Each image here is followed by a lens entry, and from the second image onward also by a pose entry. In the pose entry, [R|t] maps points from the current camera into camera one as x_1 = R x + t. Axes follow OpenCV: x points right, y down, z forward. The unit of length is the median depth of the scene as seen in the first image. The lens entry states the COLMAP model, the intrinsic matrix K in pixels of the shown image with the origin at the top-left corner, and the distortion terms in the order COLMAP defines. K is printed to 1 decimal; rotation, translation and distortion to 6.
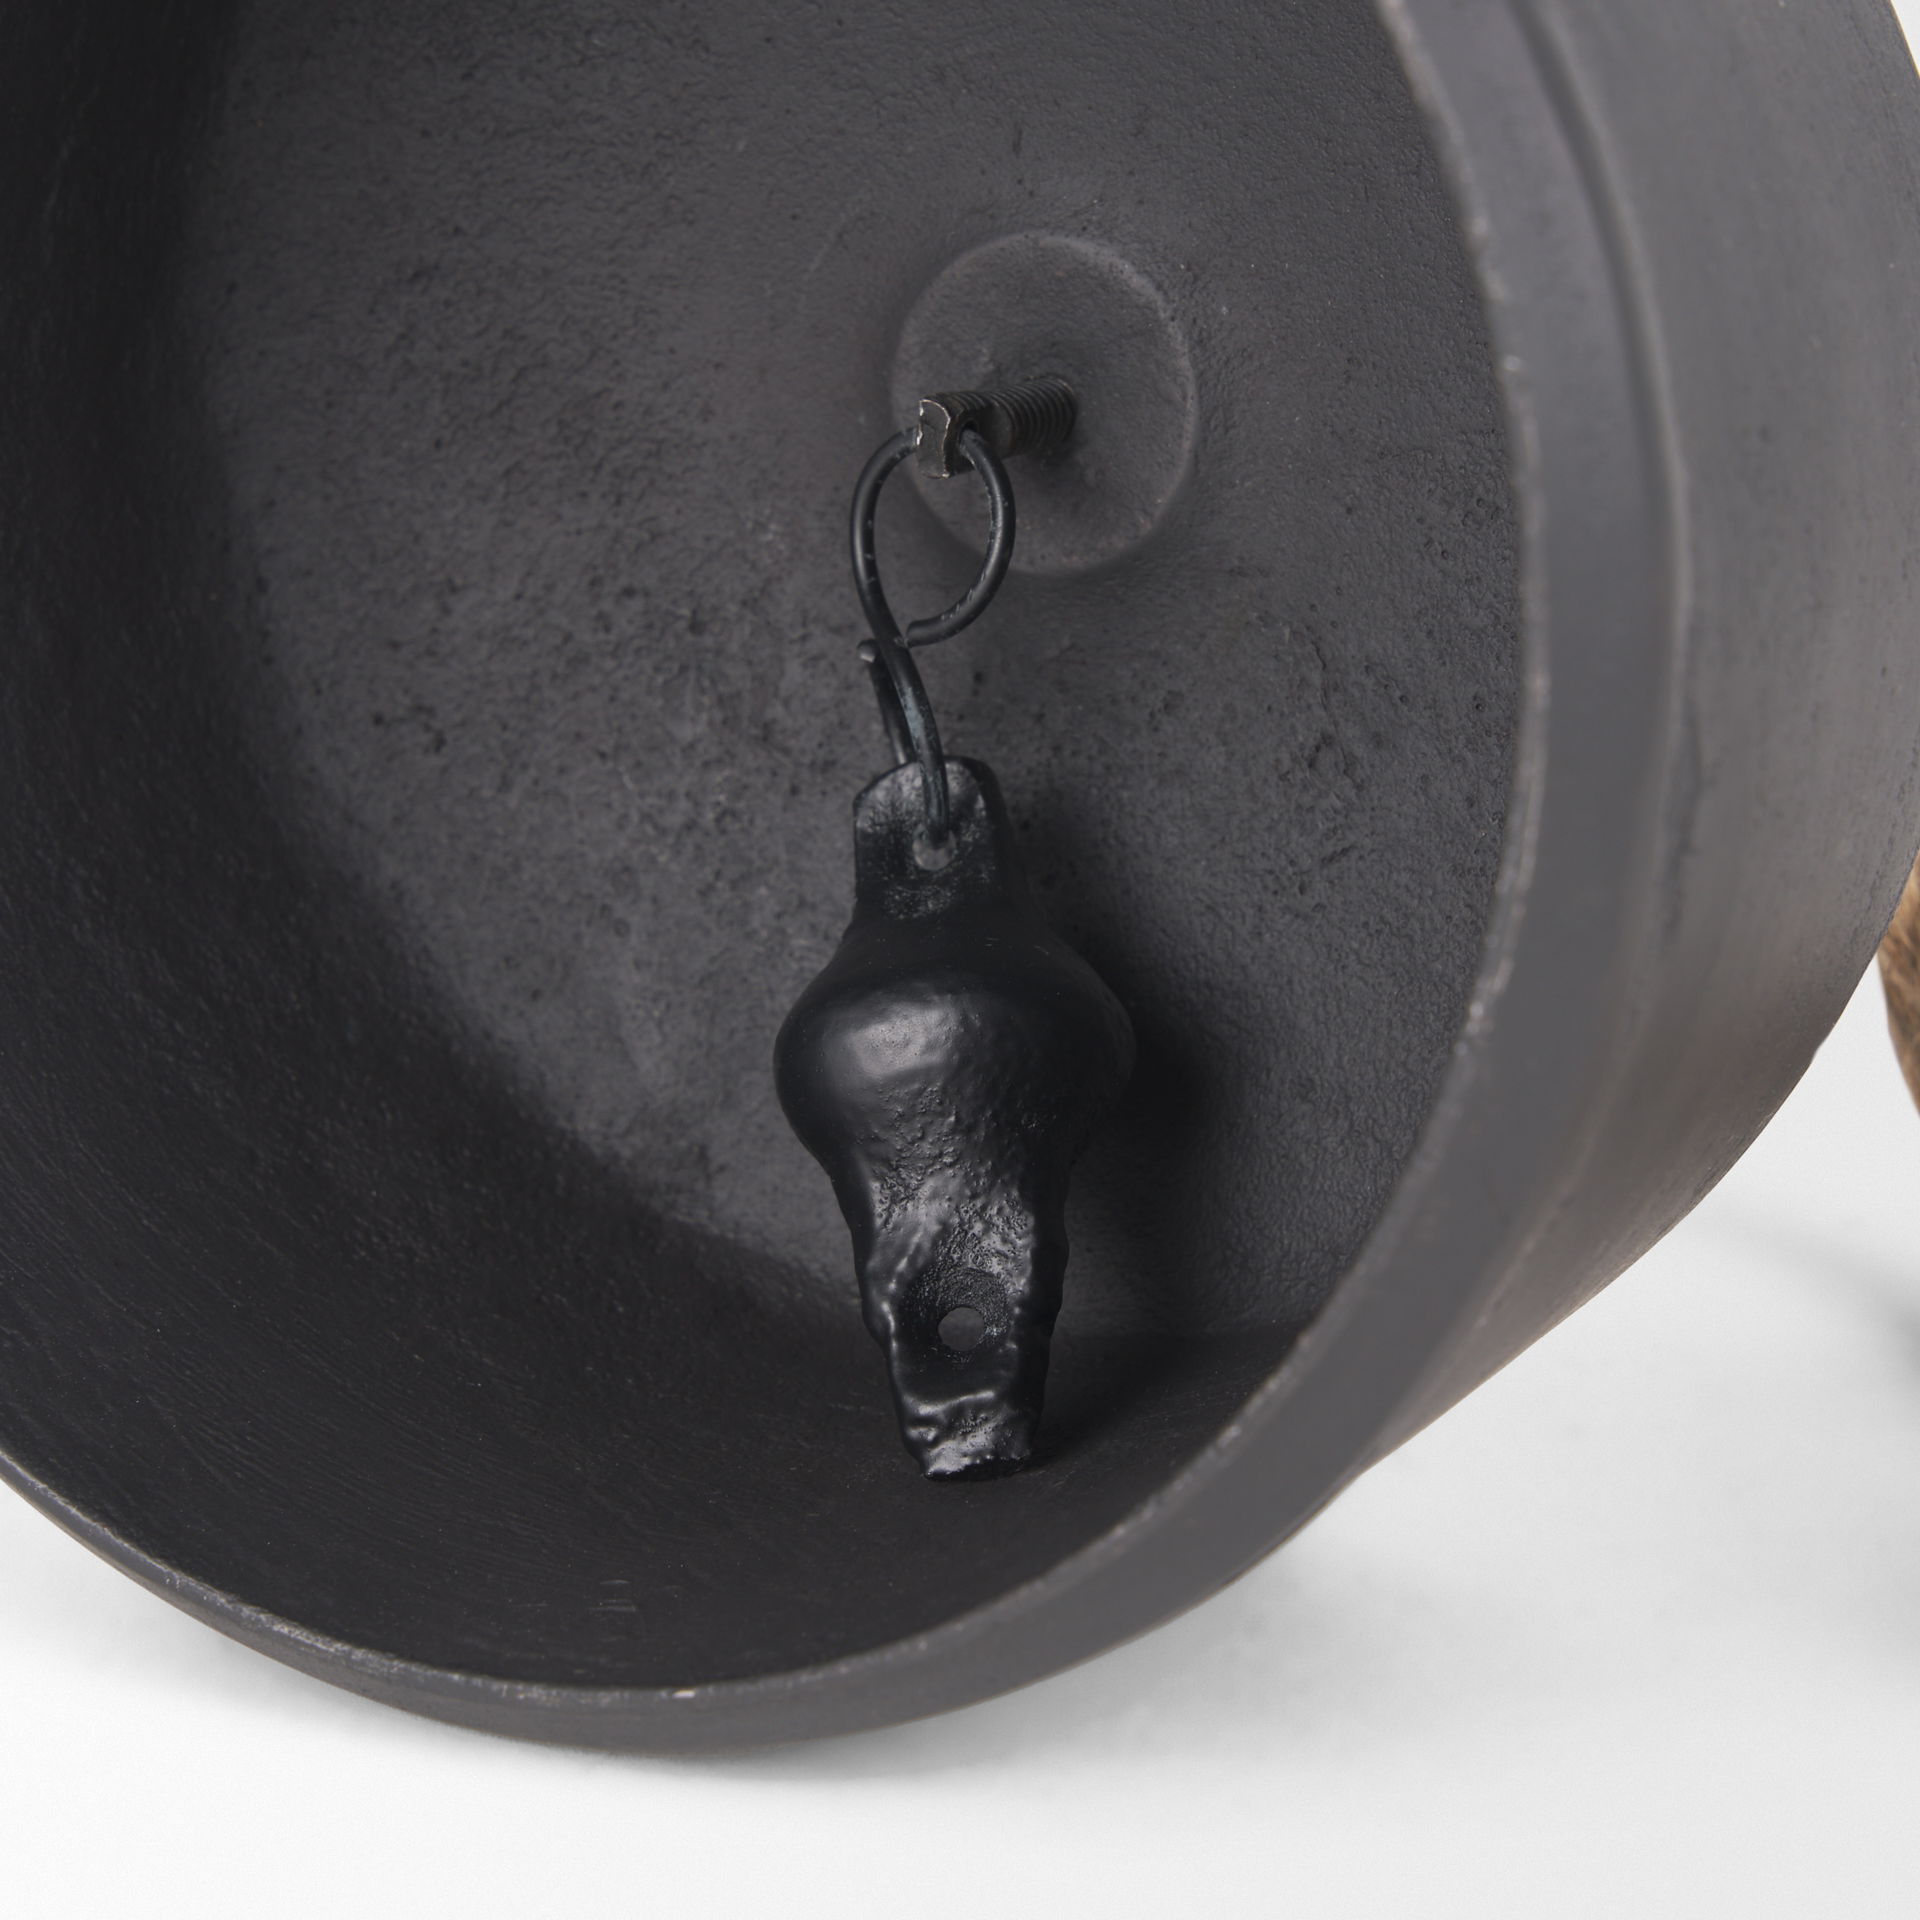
lens RADIAL K [[6393.7, 0, 965.8], [0, 6393.7, 948.7], [0, 0, 1]] dist [-0.118448, 0.000000]
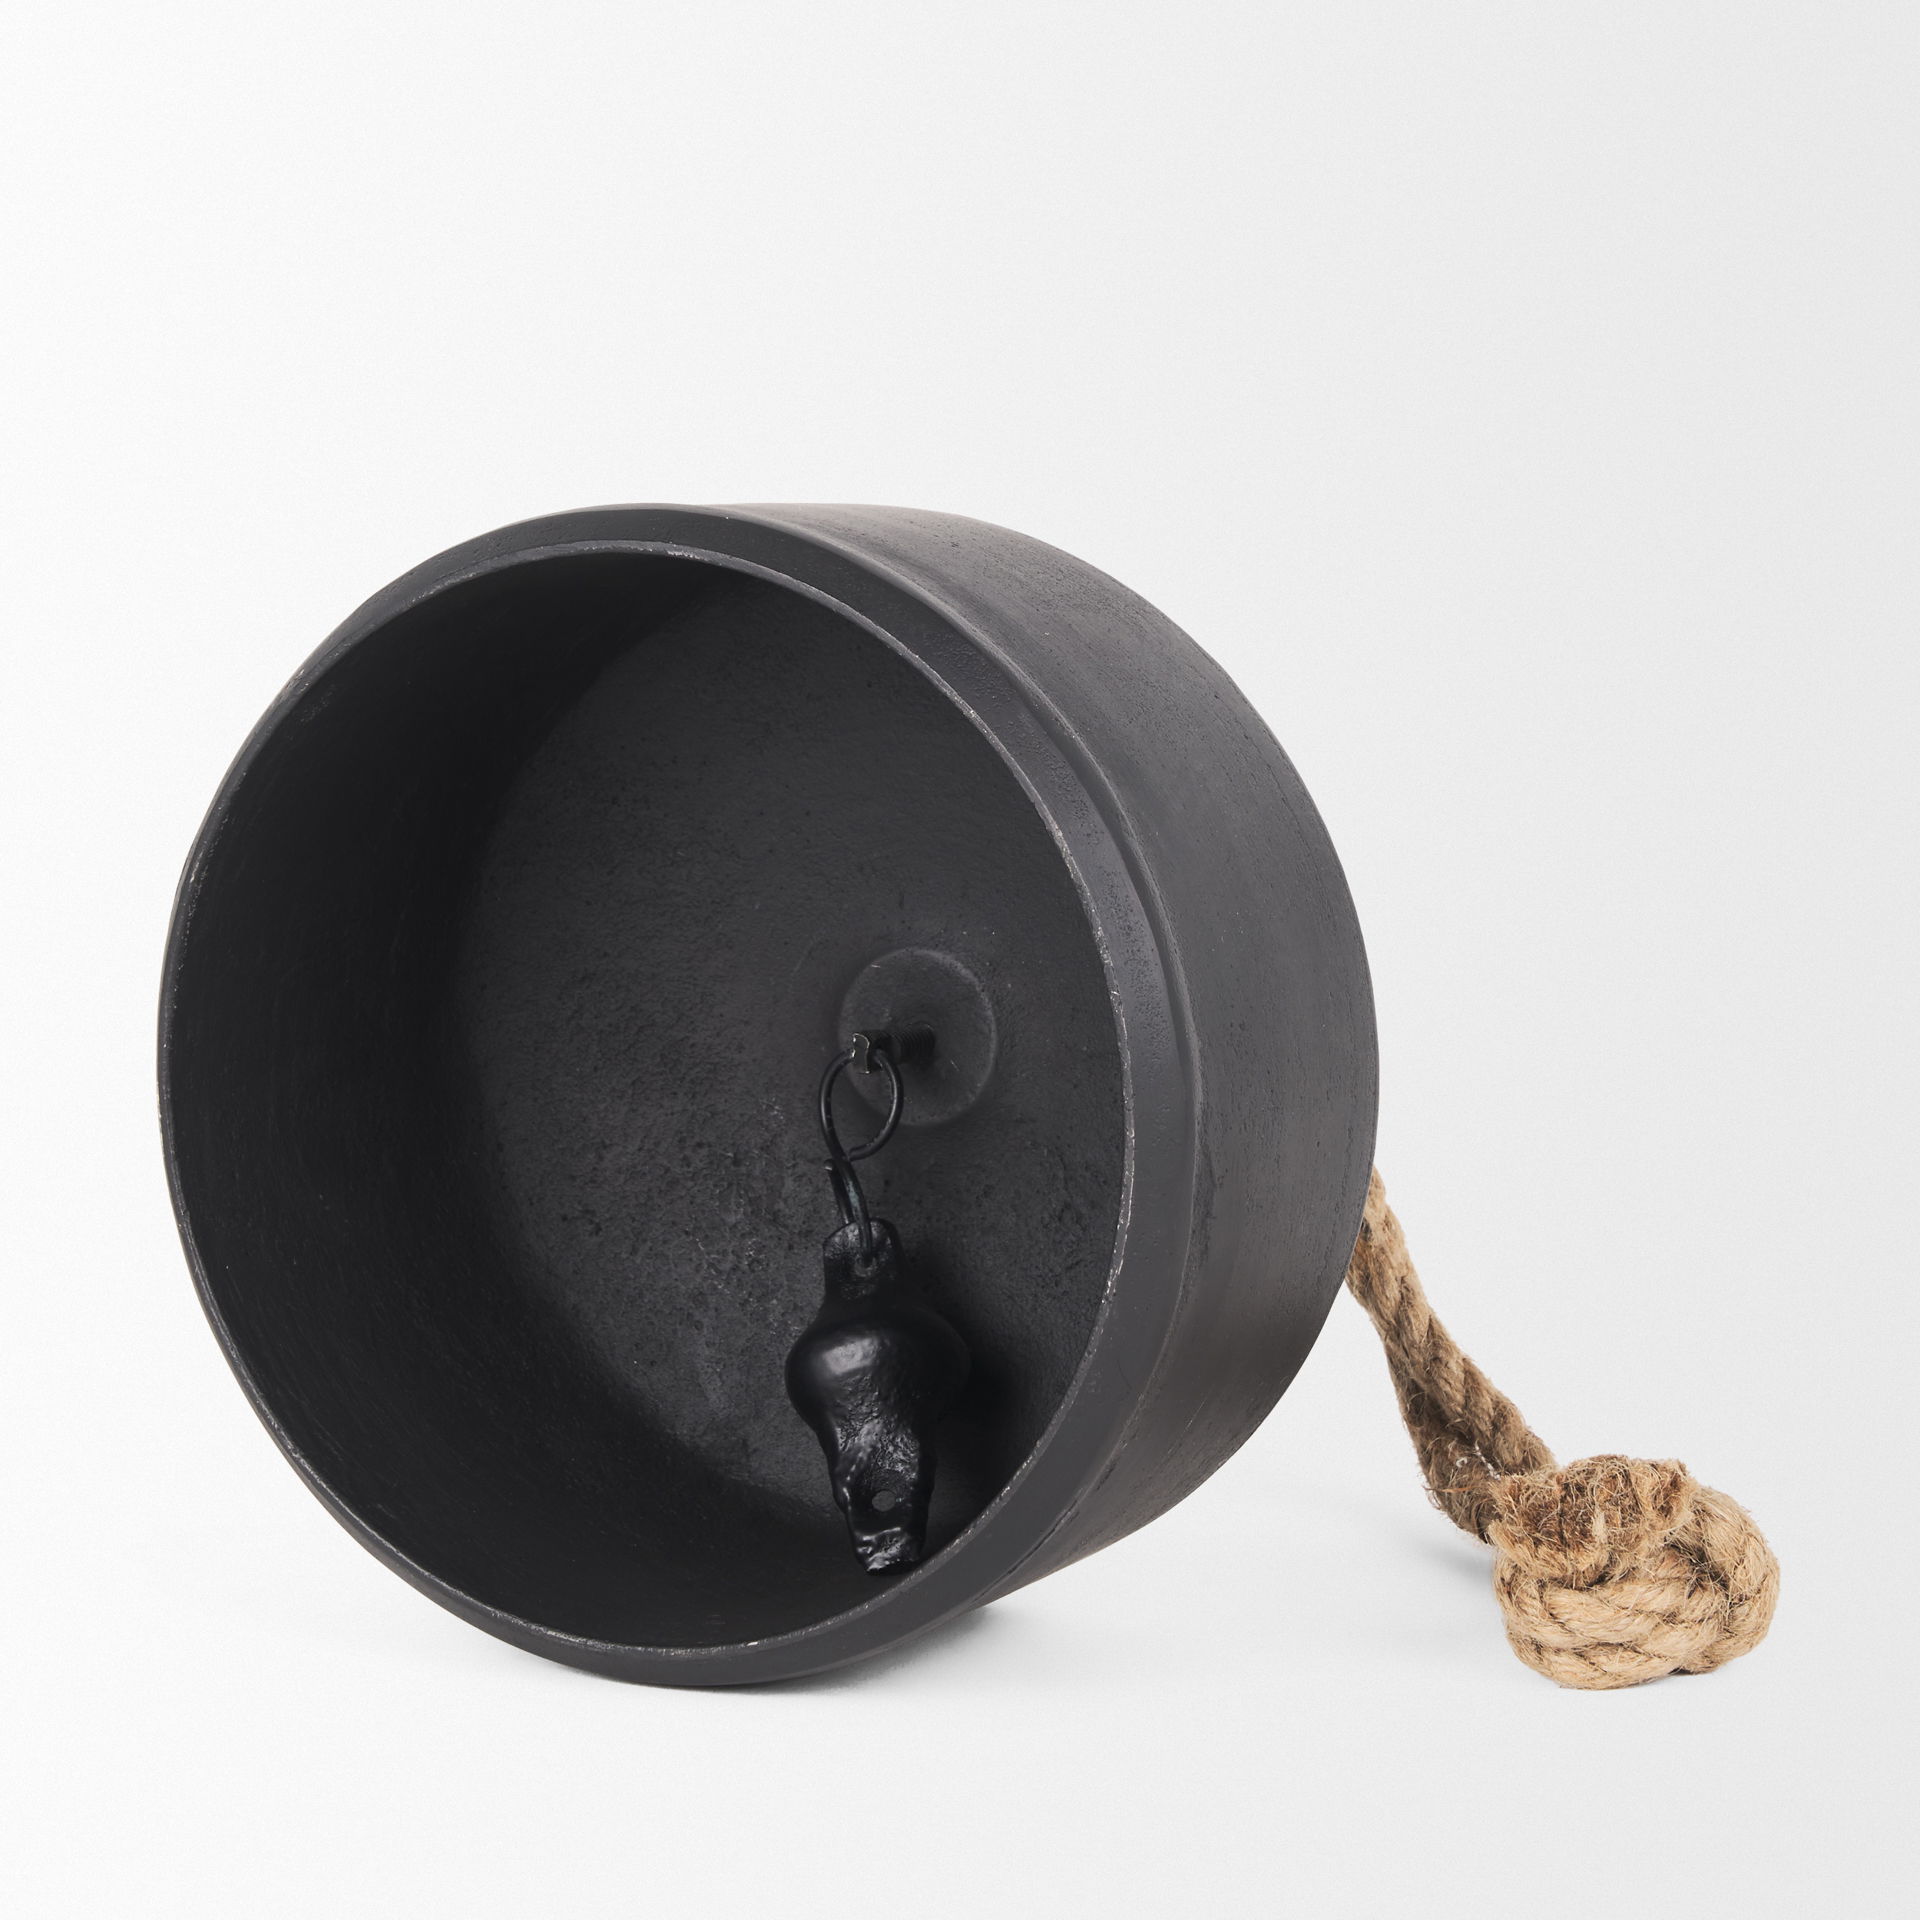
lens RADIAL K [[6393.7, 0, 958.2], [0, 6393.7, 961.8], [0, 0, 1]] dist [-0.118448, 0.000000]
pose [[0.999757, -0.019425, 0.010447, 0.004656], [0.020518, 0.992861, -0.117501, 0.118227], [-0.008090, 0.117687, 0.993018, -0.910736]]
